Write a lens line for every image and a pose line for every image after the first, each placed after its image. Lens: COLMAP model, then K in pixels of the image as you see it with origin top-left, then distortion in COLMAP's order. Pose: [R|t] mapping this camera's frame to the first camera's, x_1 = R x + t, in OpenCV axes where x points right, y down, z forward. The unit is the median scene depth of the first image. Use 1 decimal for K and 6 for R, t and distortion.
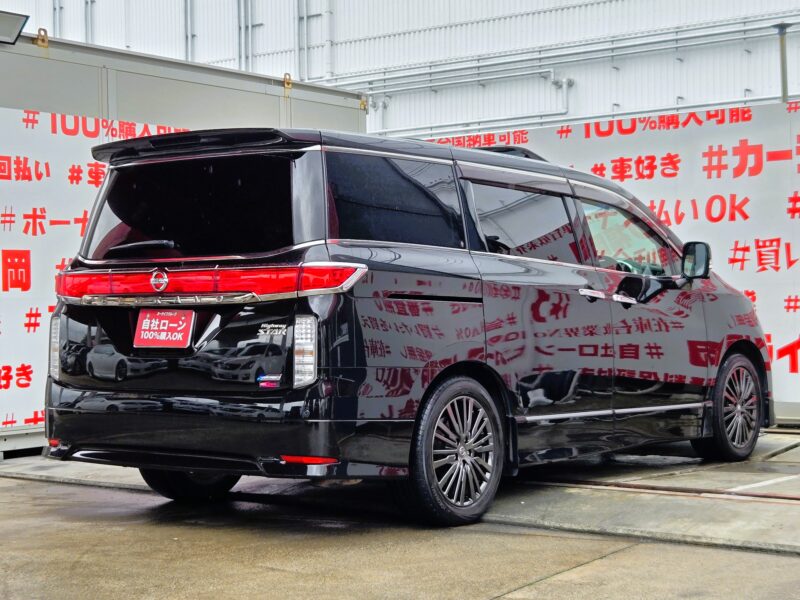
lens RADIAL K [[1451.5, 0, 400.0], [0, 1451.5, 300.0], [0, 0, 1]] dist [0.099949, -0.168586]
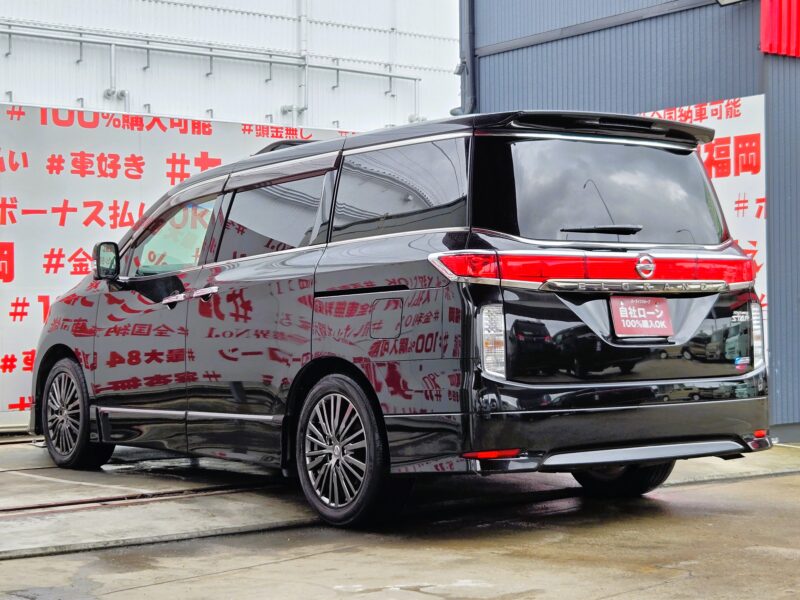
lens RADIAL K [[1451.5, 0, 400.0], [0, 1451.5, 300.0], [0, 0, 1]] dist [0.099949, -0.168586]
pose [[0.297545, 0.017241, 0.954552, -1.049538], [0.001767, 0.999825, -0.018609, 0.024409], [-0.954706, 0.007224, 0.297462, 0.803428]]
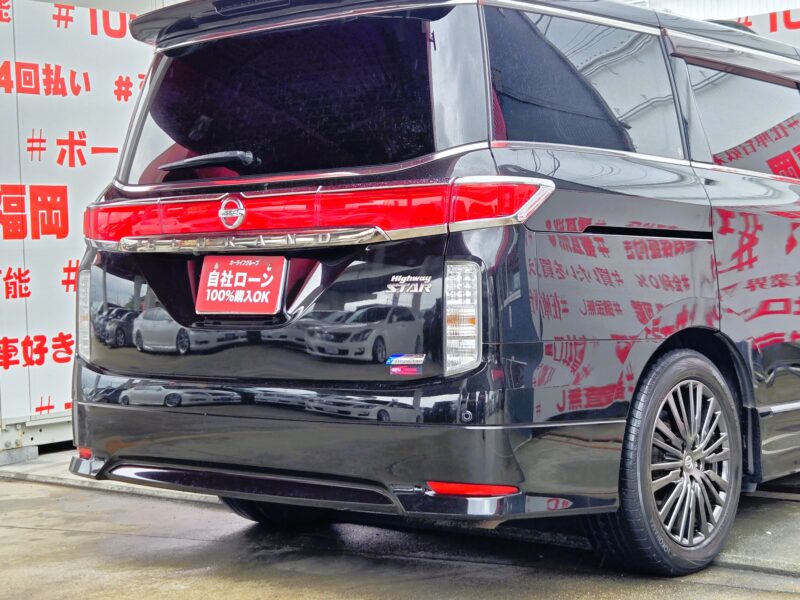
lens RADIAL K [[1451.5, 0, 400.0], [0, 1451.5, 300.0], [0, 0, 1]] dist [0.099949, -0.168586]
pose [[0.998616, -0.014608, -0.050532, -0.052287], [0.016263, 0.999339, 0.032507, 0.005666], [0.050024, -0.033284, 0.998193, 0.318522]]
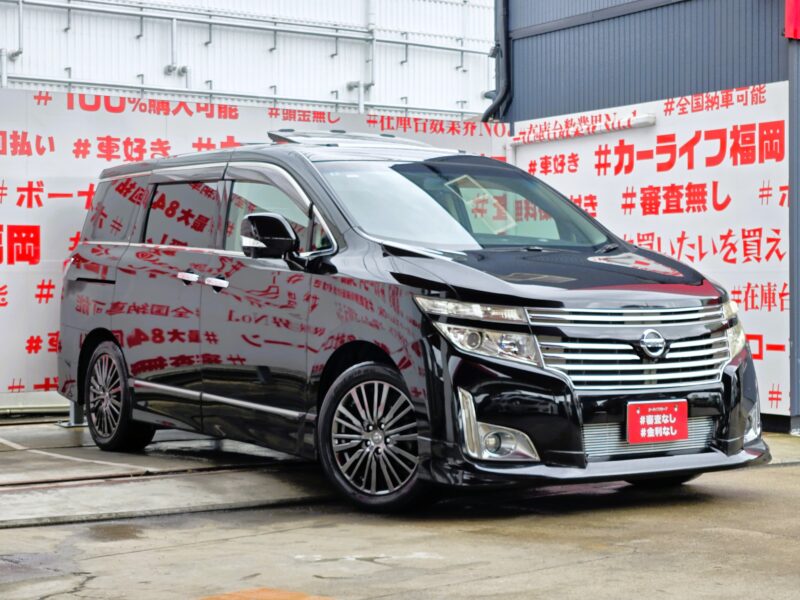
lens RADIAL K [[1531.0, 0, 400.0], [0, 1531.0, 300.0], [0, 0, 1]] dist [0.040230, 0.169269]
pose [[0.349345, 0.010205, 0.936939, -1.102764], [-0.008097, 0.999936, -0.007873, 0.024066], [-0.936959, -0.004836, 0.349405, 0.721162]]
